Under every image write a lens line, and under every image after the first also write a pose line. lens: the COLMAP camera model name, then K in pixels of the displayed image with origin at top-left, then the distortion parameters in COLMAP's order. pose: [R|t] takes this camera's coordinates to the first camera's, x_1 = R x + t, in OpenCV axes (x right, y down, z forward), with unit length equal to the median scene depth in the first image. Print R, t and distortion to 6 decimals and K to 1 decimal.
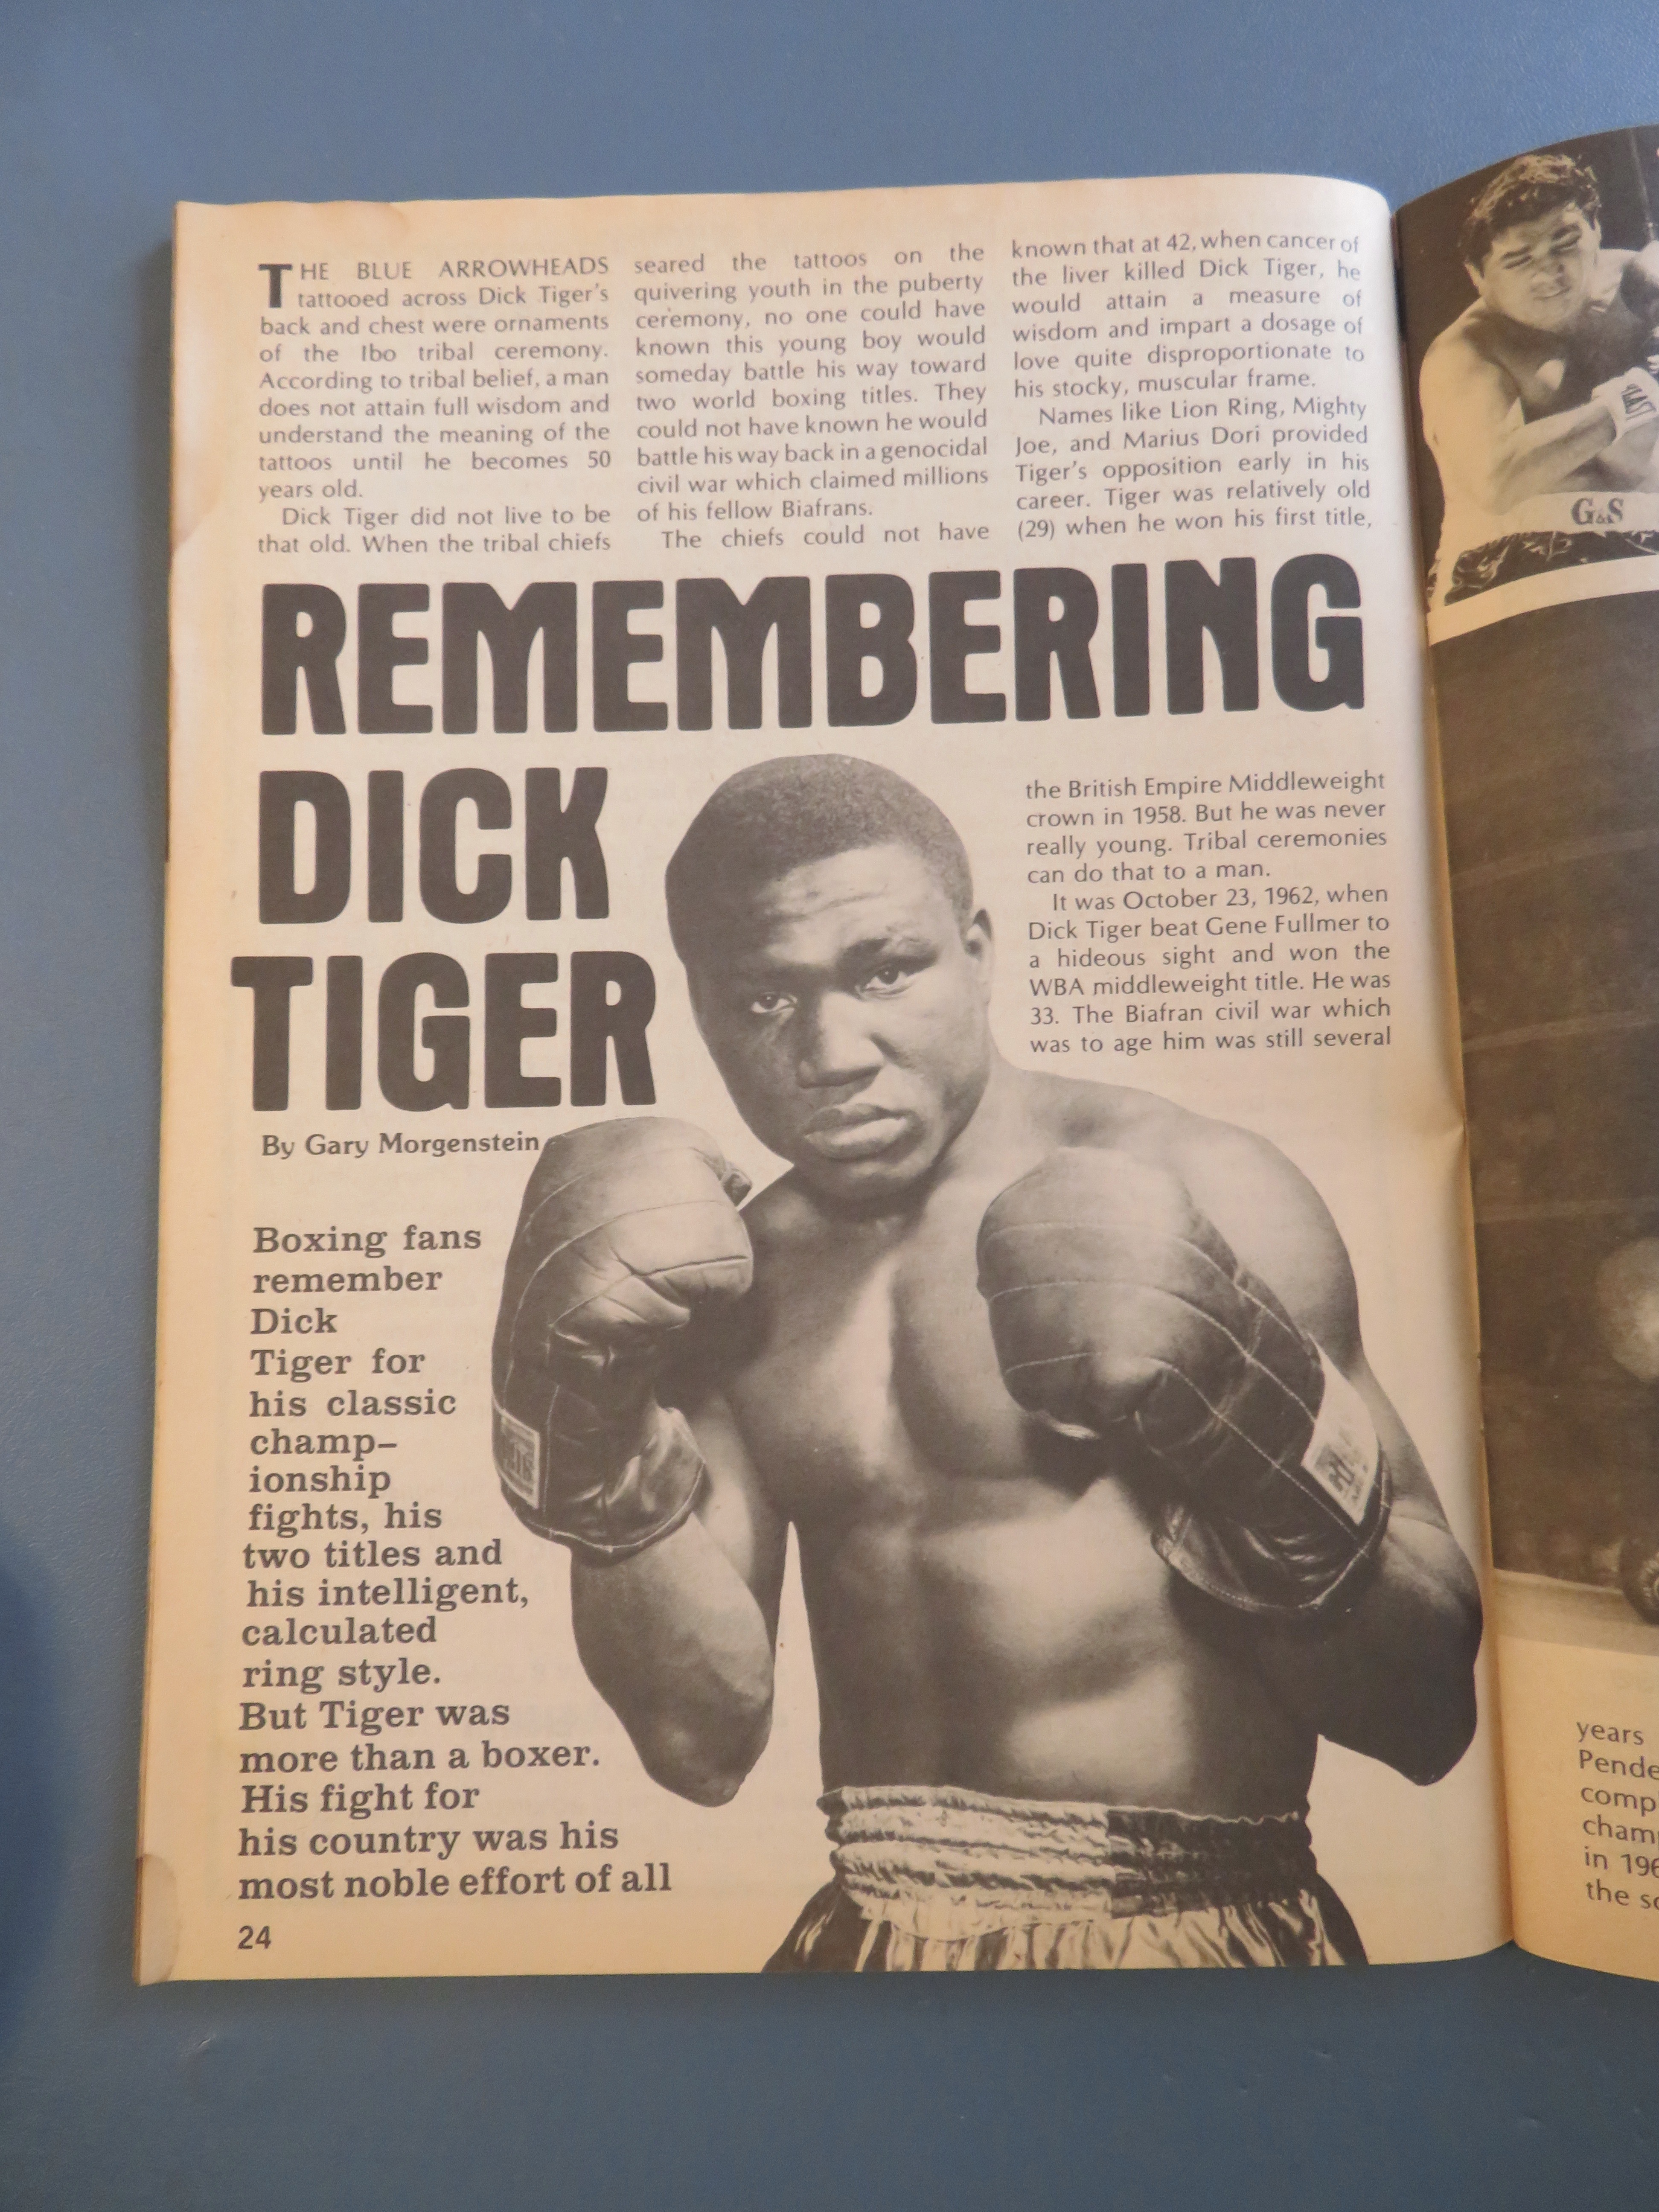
lens RADIAL K [[889.6, 0, 828.9], [0, 889.6, 1103.8], [0, 0, 1]] dist [0.000821, -0.000160]
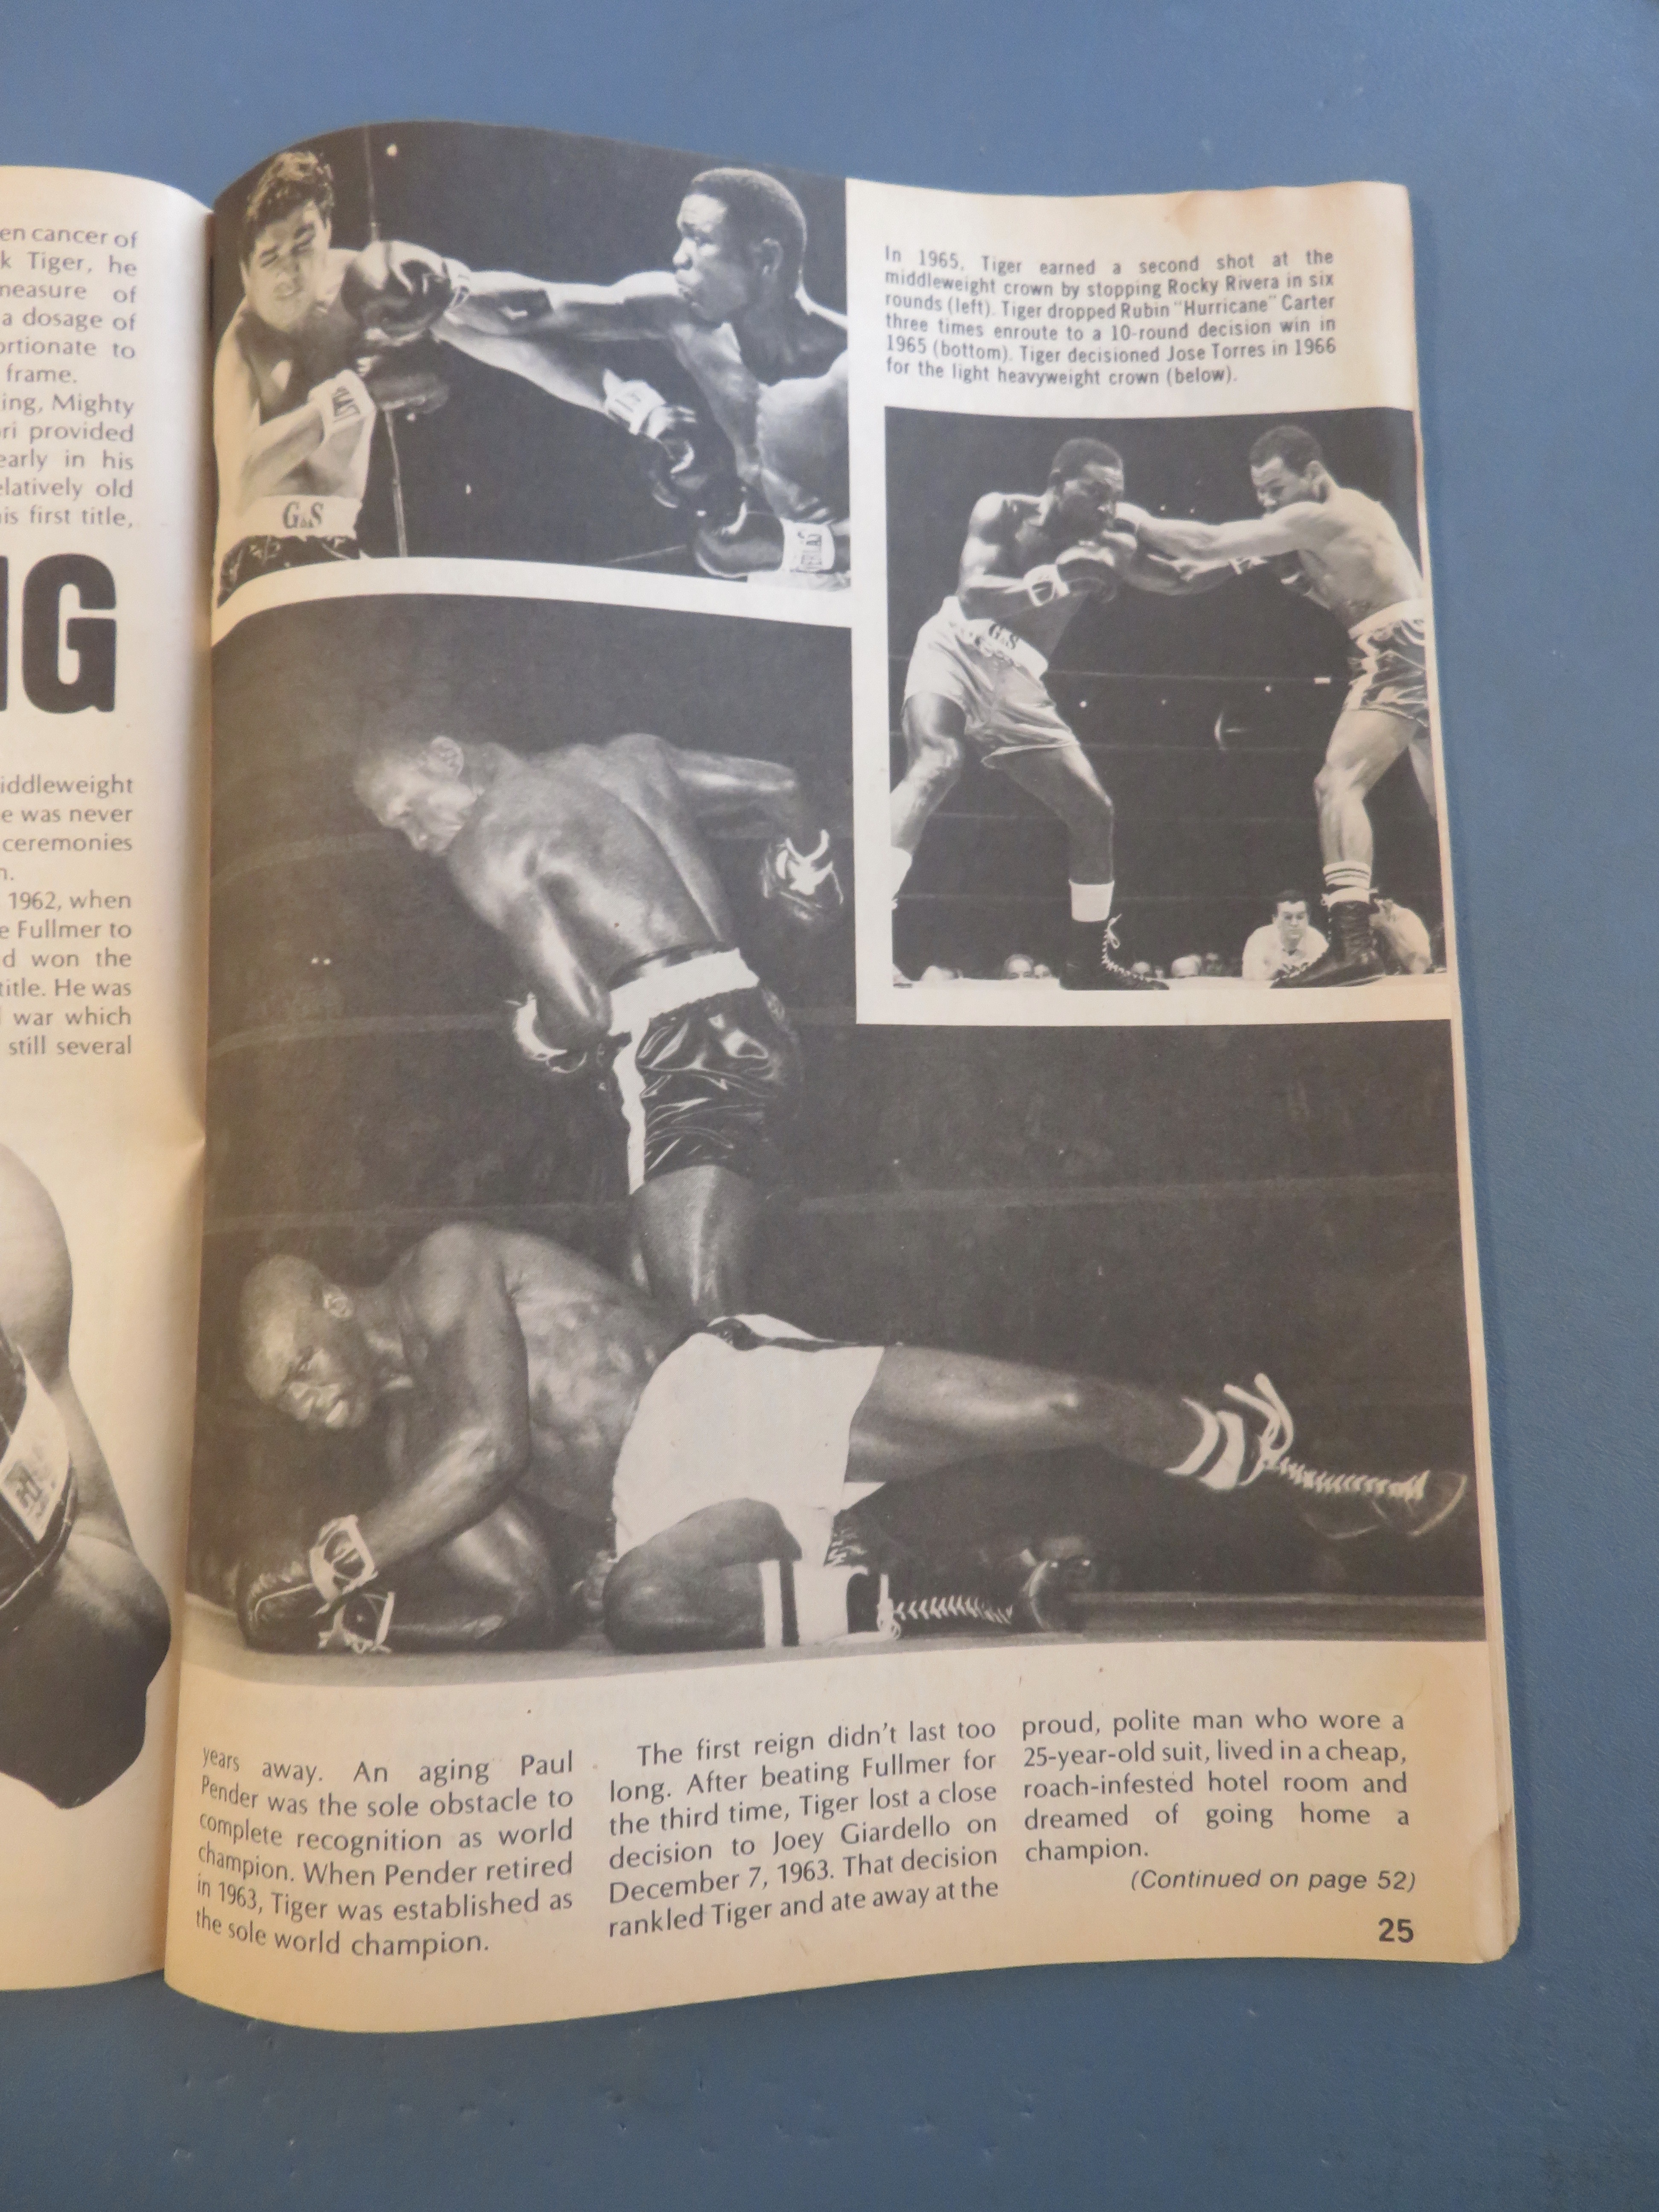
lens RADIAL K [[889.6, 0, 828.6], [0, 889.6, 1109.1], [0, 0, 1]] dist [0.000821, -0.000160]
pose [[0.999826, 0.018657, 0.000354, 1.403723], [-0.018657, 0.999826, 0.000302, -0.020629], [-0.000348, -0.000309, 1.000000, 0.016487]]
